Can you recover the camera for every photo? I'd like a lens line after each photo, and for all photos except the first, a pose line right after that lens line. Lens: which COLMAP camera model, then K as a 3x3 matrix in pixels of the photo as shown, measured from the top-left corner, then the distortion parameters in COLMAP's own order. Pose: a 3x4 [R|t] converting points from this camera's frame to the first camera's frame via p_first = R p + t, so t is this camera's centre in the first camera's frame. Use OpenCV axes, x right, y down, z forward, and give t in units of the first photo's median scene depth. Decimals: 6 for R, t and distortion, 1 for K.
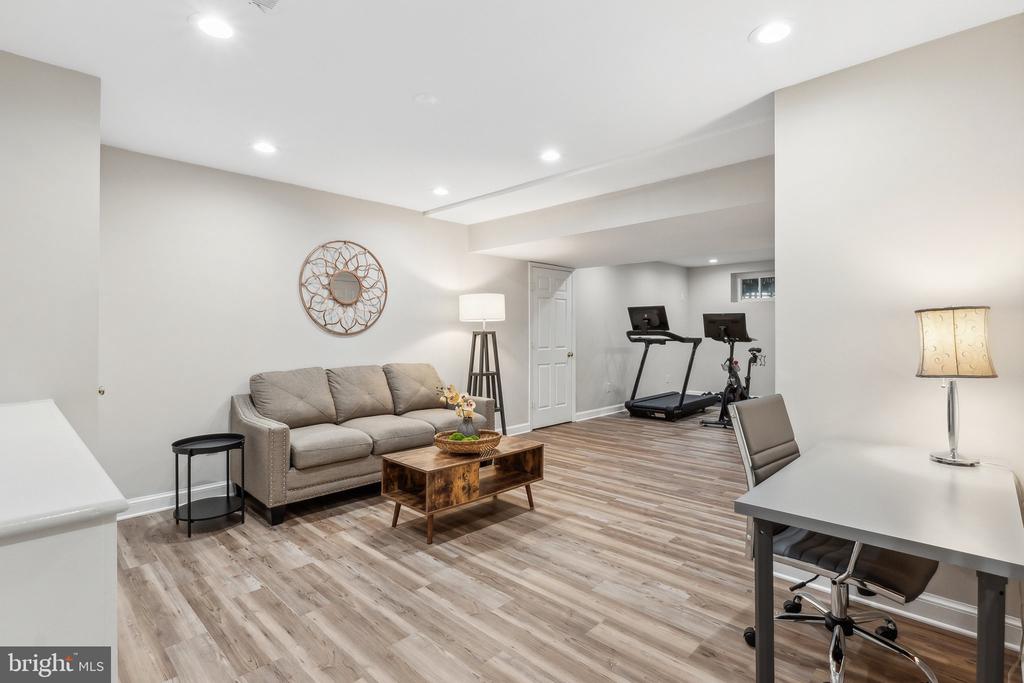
lens RADIAL K [[496.1, 0, 511.2], [0, 496.1, 337.1], [0, 0, 1]] dist [0.001025, -0.002130]
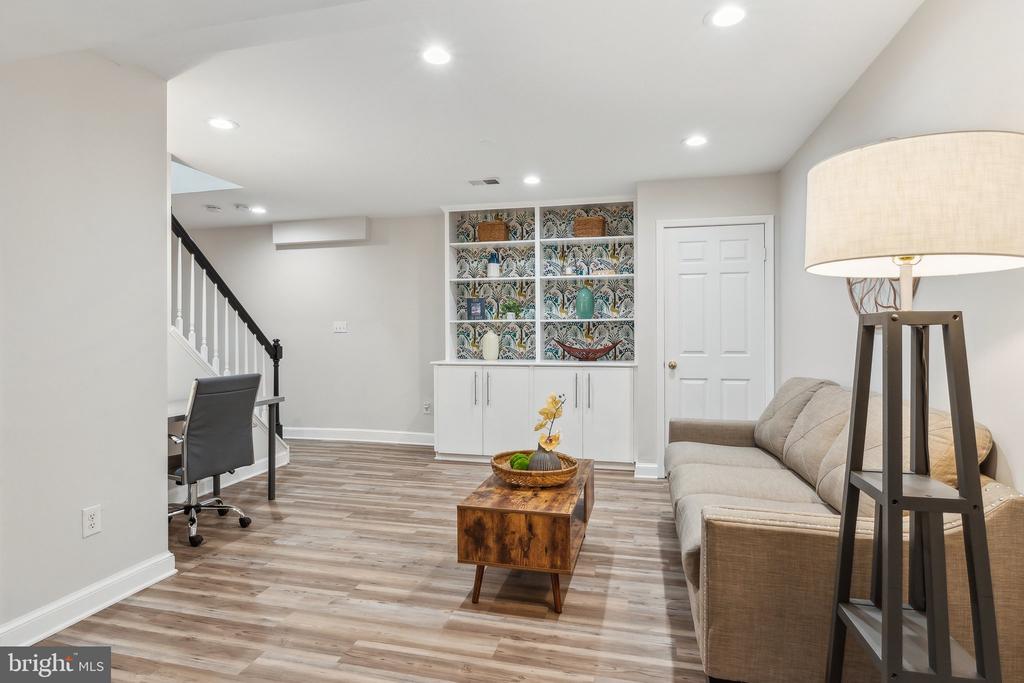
lens RADIAL K [[534.8, 0, 510.1], [0, 534.8, 336.7], [0, 0, 1]] dist [0.006506, 0.000389]
pose [[-0.861245, 0.008365, -0.508121, 0.395227], [0.001486, 0.999902, 0.013942, -0.005837], [0.508188, 0.011252, -0.861173, 1.833223]]
